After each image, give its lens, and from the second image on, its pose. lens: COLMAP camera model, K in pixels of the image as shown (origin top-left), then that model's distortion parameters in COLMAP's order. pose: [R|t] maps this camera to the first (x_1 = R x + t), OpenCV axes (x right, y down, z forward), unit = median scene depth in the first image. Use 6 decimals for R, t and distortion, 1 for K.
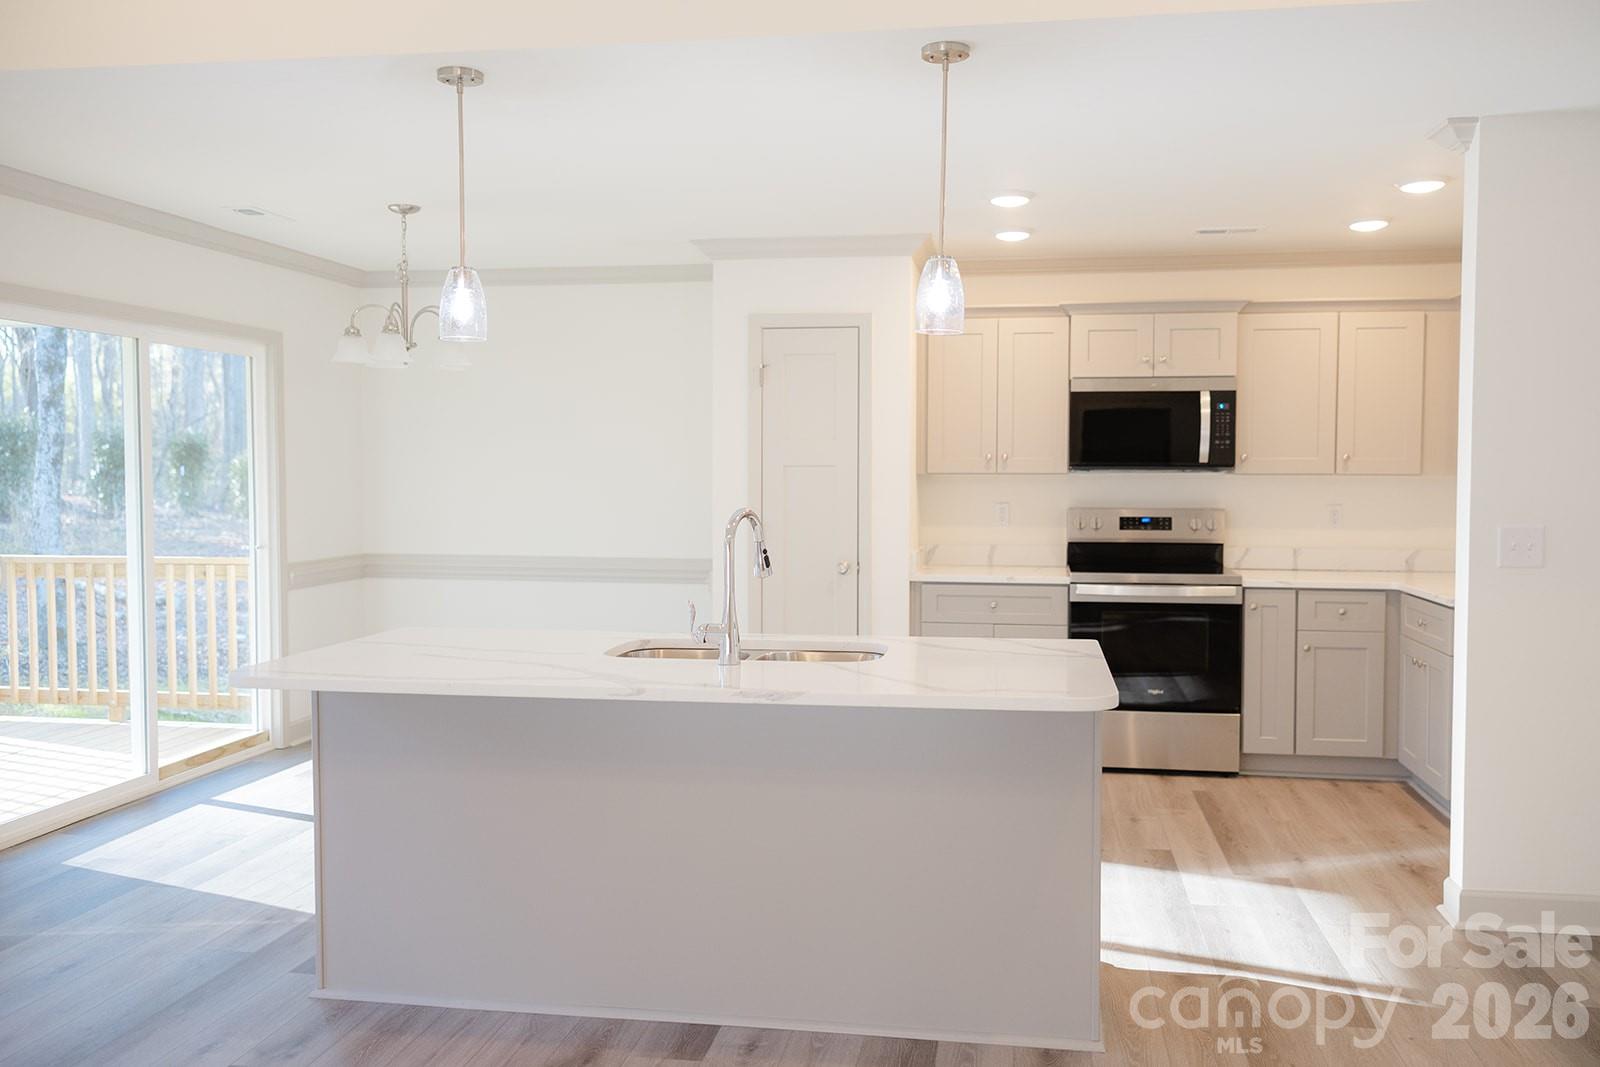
lens RADIAL K [[1310.5, 0, 813.0], [0, 1310.5, 523.9], [0, 0, 1]] dist [0.006231, 0.000878]
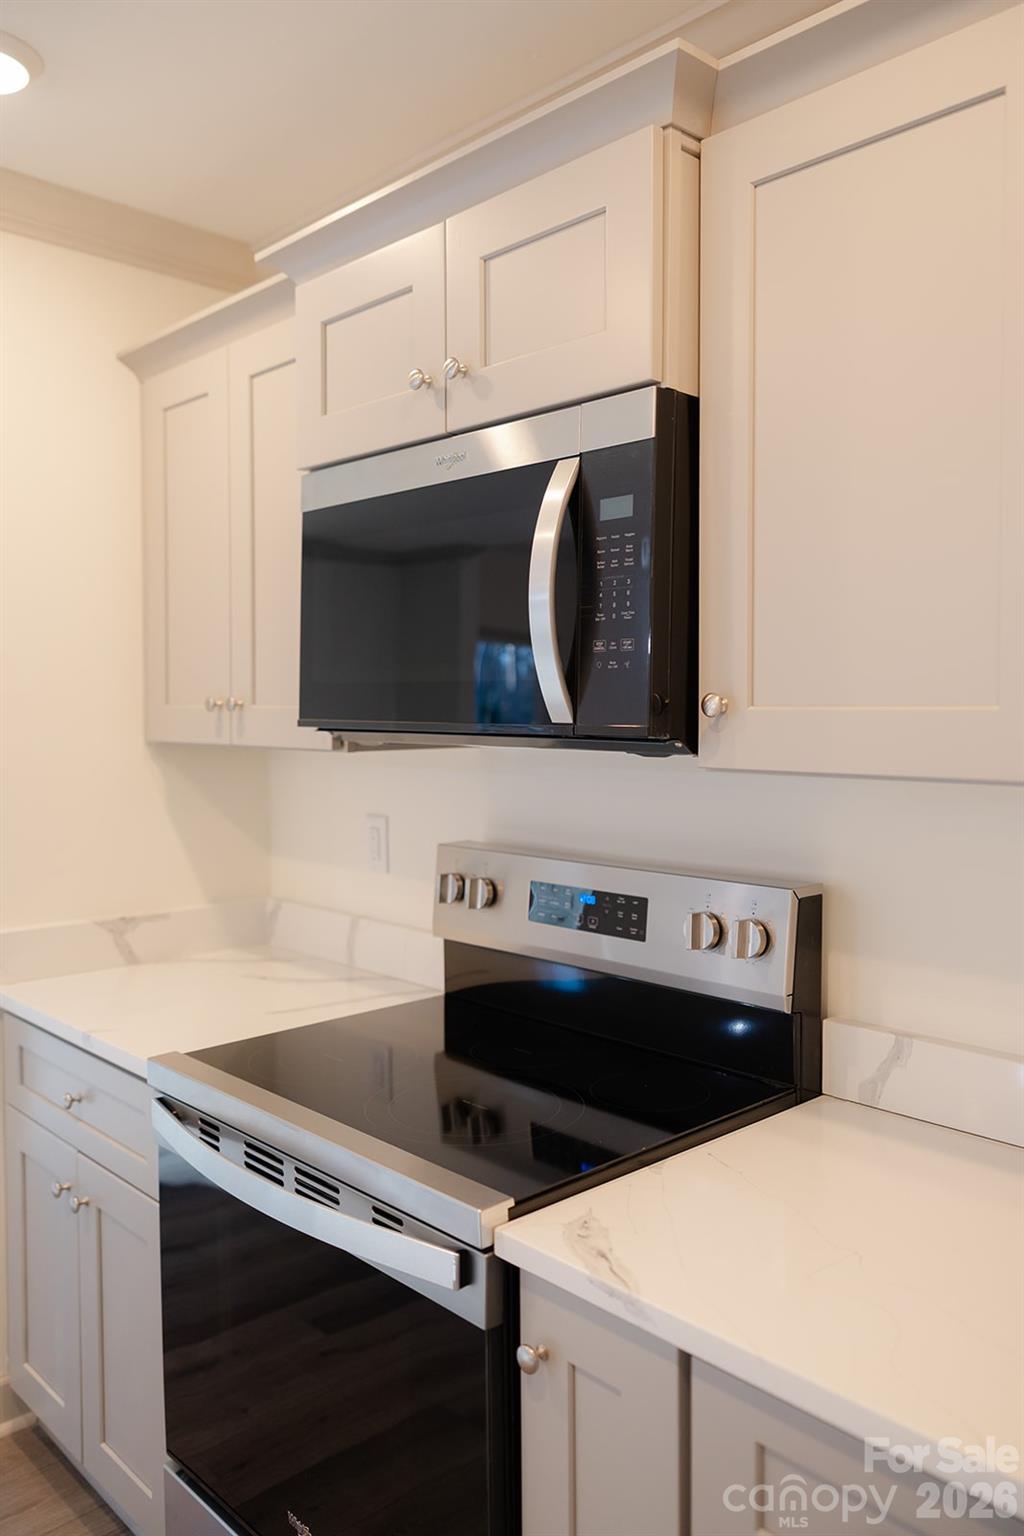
lens RADIAL K [[1211.4, 0, 512.3], [0, 1211.4, 749.5], [0, 0, 1]] dist [0.003768, 0.002817]
pose [[0.795181, 0.022405, -0.605958, 0.443848], [-0.025040, 0.999678, 0.004104, -0.042497], [0.605855, 0.011910, 0.795486, 0.800924]]
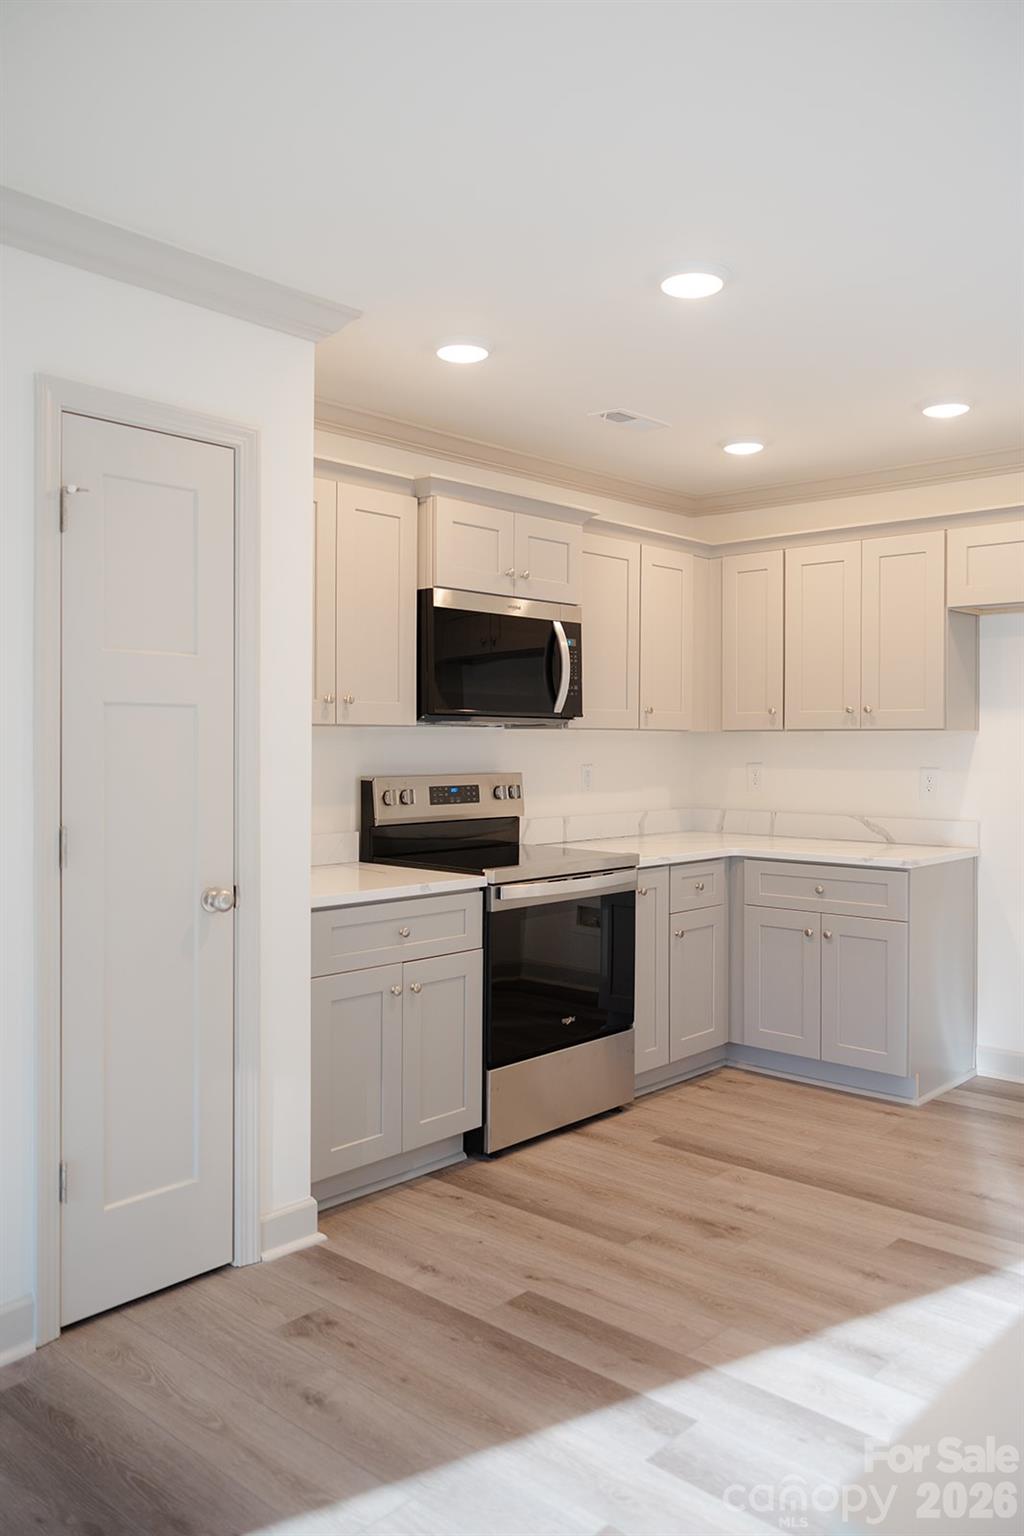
lens RADIAL K [[1211.4, 0, 512.3], [0, 1211.4, 749.5], [0, 0, 1]] dist [0.003768, 0.002817]
pose [[0.546678, -0.006241, 0.837320, -0.321026], [0.034771, 0.999279, -0.015253, -0.015022], [-0.836621, 0.037453, 0.546500, 0.634787]]
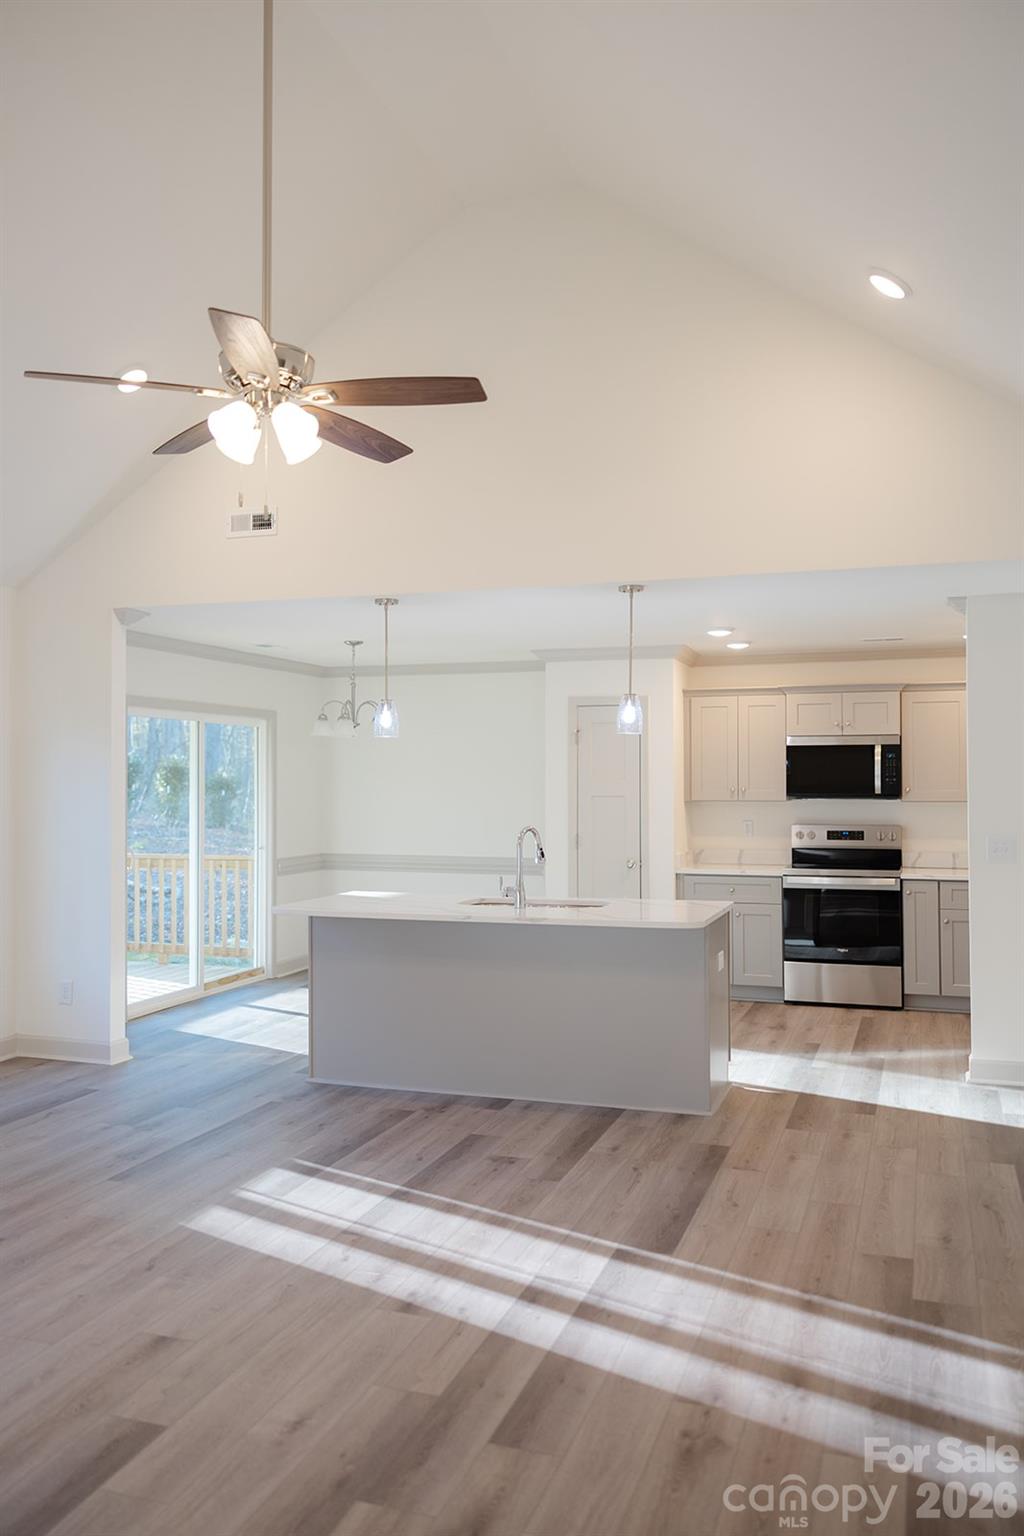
lens RADIAL K [[1227.3, 0, 492.7], [0, 1227.3, 750.6], [0, 0, 1]] dist [0.000758, 0.000291]
pose [[0.984417, -0.007890, -0.175673, 0.116617], [-0.004062, 0.997706, -0.067576, -0.000389], [0.175804, 0.067236, 0.982126, -0.424458]]
